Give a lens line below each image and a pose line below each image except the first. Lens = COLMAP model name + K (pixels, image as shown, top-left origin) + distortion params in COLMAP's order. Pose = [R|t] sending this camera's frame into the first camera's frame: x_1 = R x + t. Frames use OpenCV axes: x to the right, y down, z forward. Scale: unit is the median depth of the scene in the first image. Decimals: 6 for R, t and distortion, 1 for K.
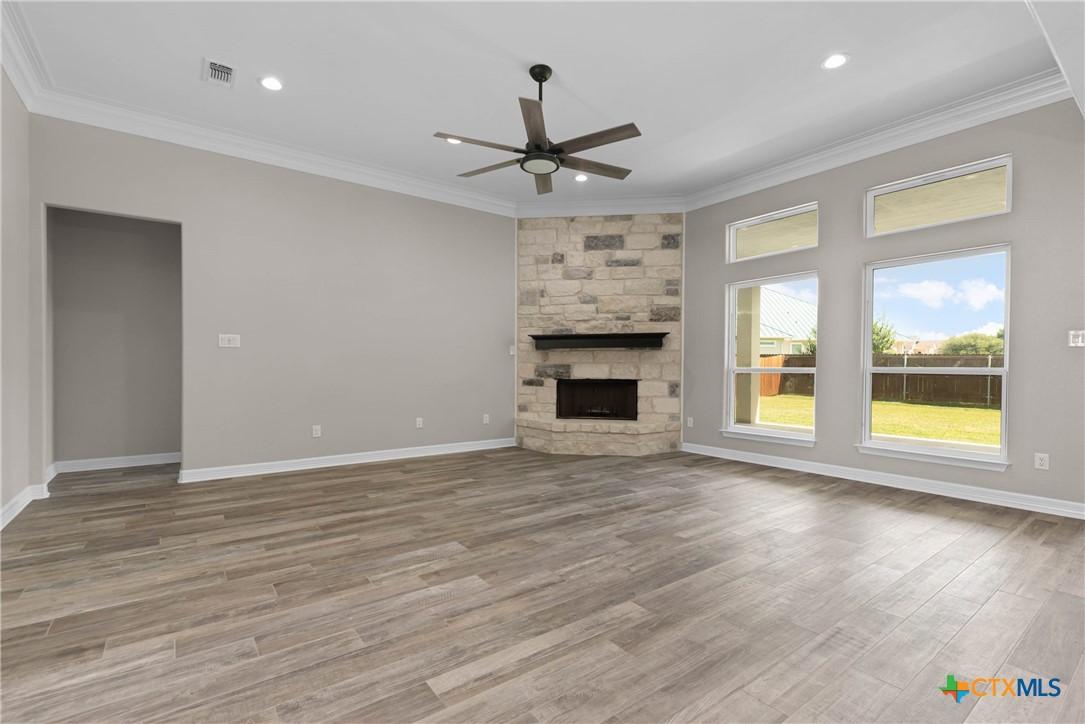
lens RADIAL K [[489.8, 0, 542.3], [0, 489.8, 369.7], [0, 0, 1]] dist [0.001283, 0.000024]
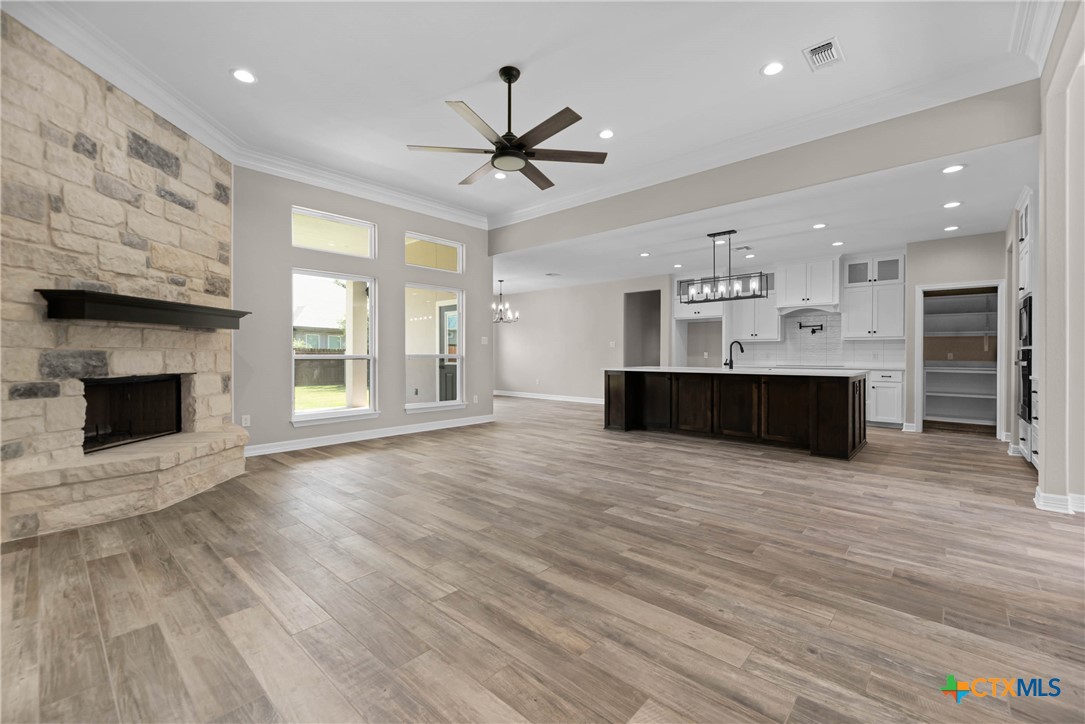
lens RADIAL K [[456.6, 0, 558.4], [0, 456.6, 357.6], [0, 0, 1]] dist [0.002164, -0.000859]
pose [[-0.211431, -0.012269, 0.977316, -0.944622], [0.006567, 0.999881, 0.013973, -0.013092], [-0.977371, 0.009372, -0.211326, 1.062476]]
